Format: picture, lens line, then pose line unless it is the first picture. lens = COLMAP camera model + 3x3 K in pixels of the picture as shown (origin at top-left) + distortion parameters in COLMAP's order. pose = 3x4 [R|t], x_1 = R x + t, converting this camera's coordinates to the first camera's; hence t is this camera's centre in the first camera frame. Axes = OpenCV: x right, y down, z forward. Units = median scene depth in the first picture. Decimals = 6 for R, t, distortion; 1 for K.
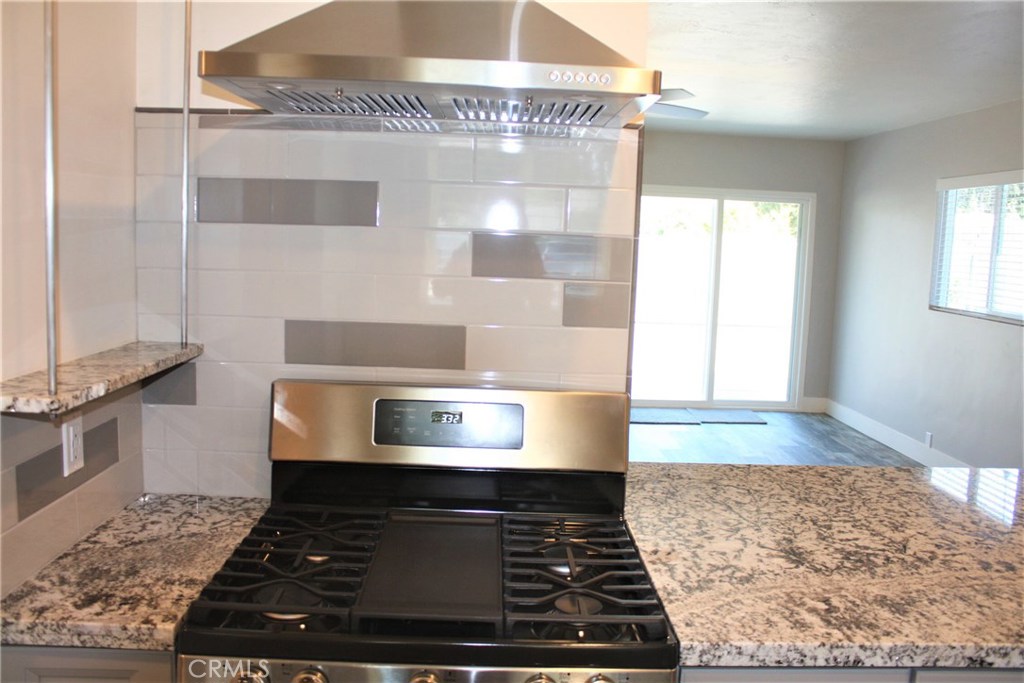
lens RADIAL K [[866.9, 0, 511.7], [0, 866.9, 333.9], [0, 0, 1]] dist [-0.156916, 0.130352]
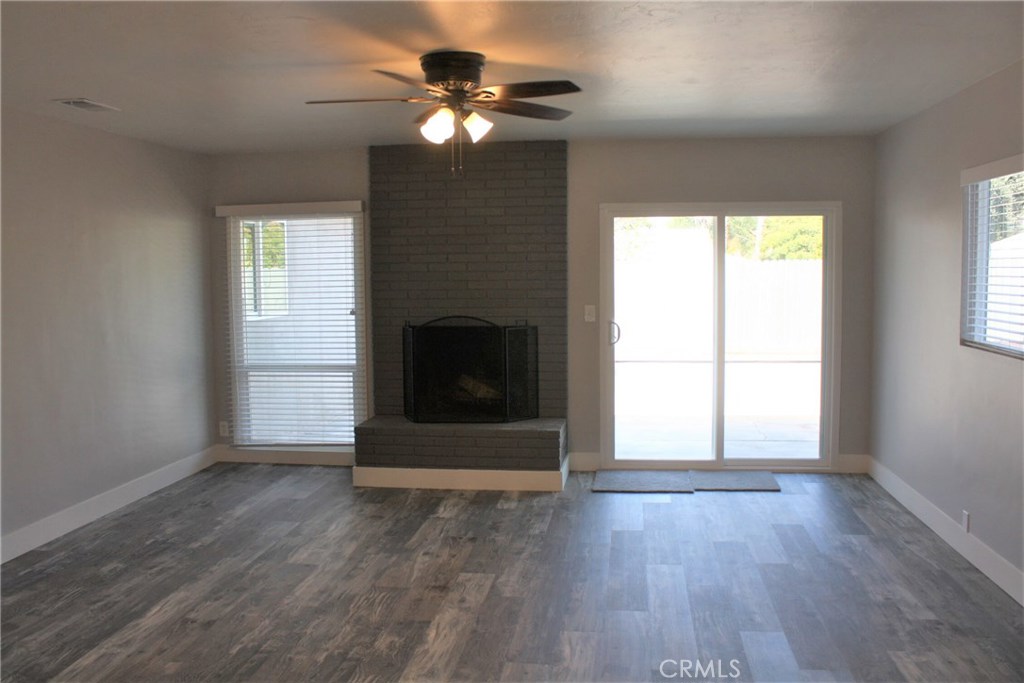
lens RADIAL K [[866.9, 0, 508.0], [0, 866.9, 341.7], [0, 0, 1]] dist [-0.156916, 0.130352]
pose [[0.985346, -0.032741, -0.167394, 0.238621], [0.027736, 0.999098, -0.032151, -0.020512], [0.168296, 0.027037, 0.985366, 0.213849]]
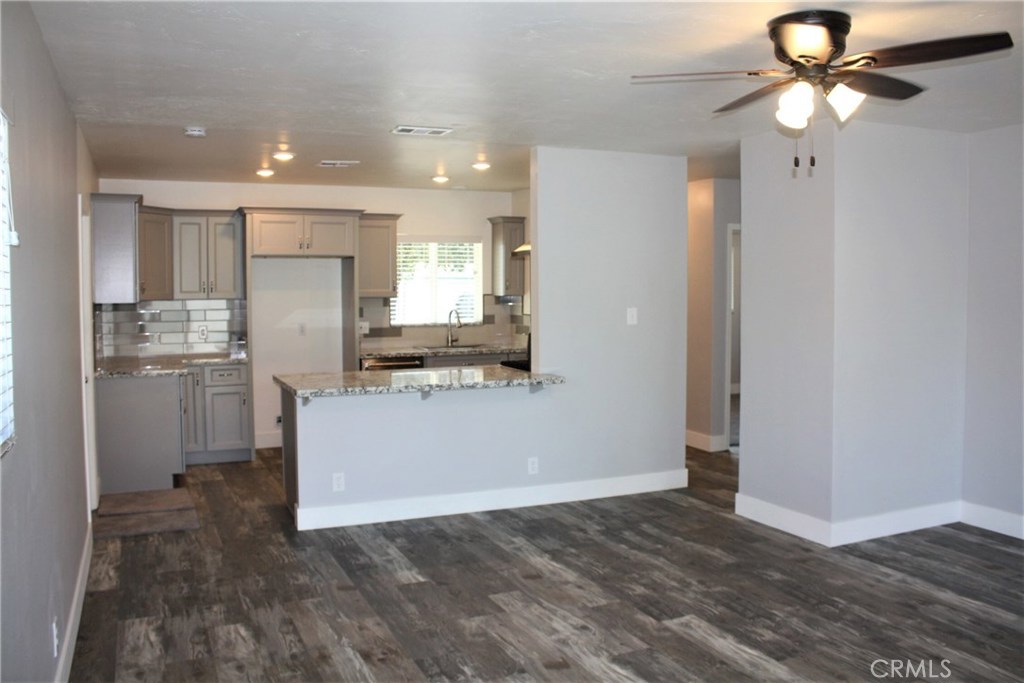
lens RADIAL K [[866.9, 0, 510.0], [0, 866.9, 341.0], [0, 0, 1]] dist [-0.156916, 0.130352]
pose [[-0.925178, -0.007928, -0.379450, 0.466177], [-0.070133, 0.986135, 0.150395, -0.128058], [0.372996, 0.165755, -0.912907, 1.285986]]
